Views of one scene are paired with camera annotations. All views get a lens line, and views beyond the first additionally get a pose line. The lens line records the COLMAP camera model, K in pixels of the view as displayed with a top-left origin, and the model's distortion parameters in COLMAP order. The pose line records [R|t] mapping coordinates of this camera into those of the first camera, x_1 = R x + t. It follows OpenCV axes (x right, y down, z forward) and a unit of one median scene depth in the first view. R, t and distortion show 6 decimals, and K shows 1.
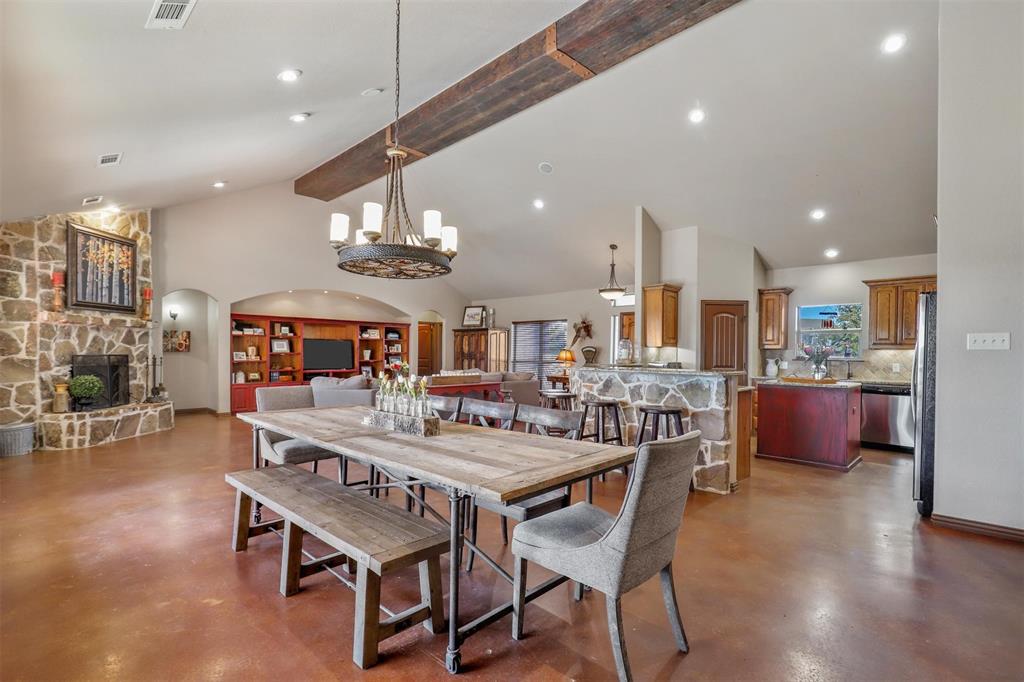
lens RADIAL K [[466.7, 0, 513.8], [0, 466.7, 357.9], [0, 0, 1]] dist [-0.000011, -0.000108]
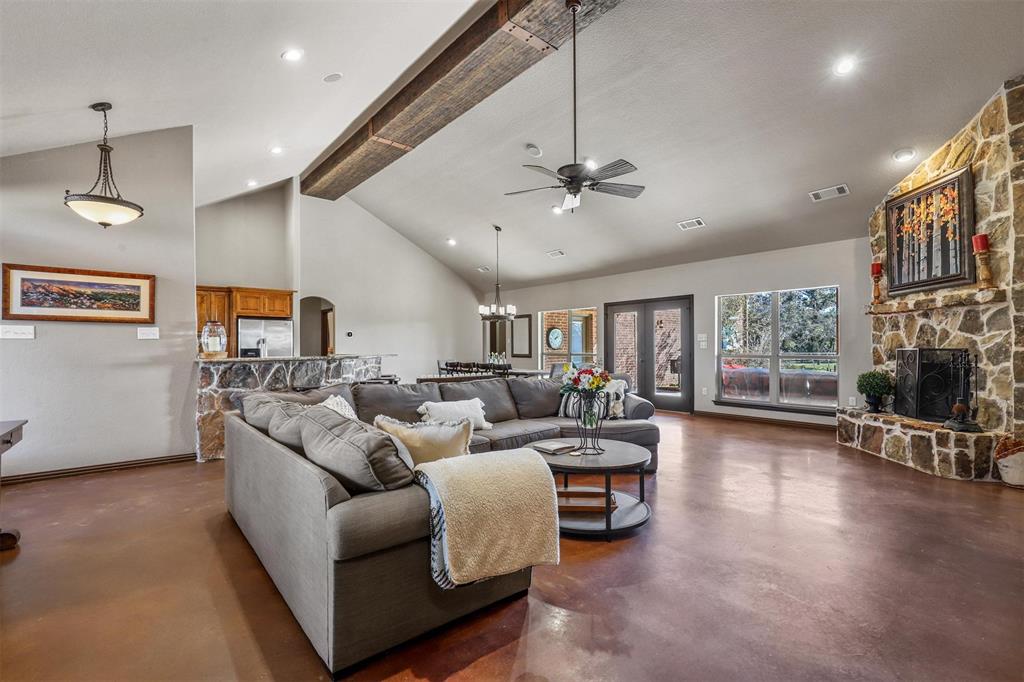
lens RADIAL K [[466.1, 0, 513.5], [0, 466.1, 345.5], [0, 0, 1]] dist [-0.000692, 0.000146]
pose [[-0.993996, -0.005460, 0.109276, -0.283171], [-0.004743, 0.999965, 0.006820, -0.013021], [-0.109309, 0.006261, -0.993988, 1.703647]]
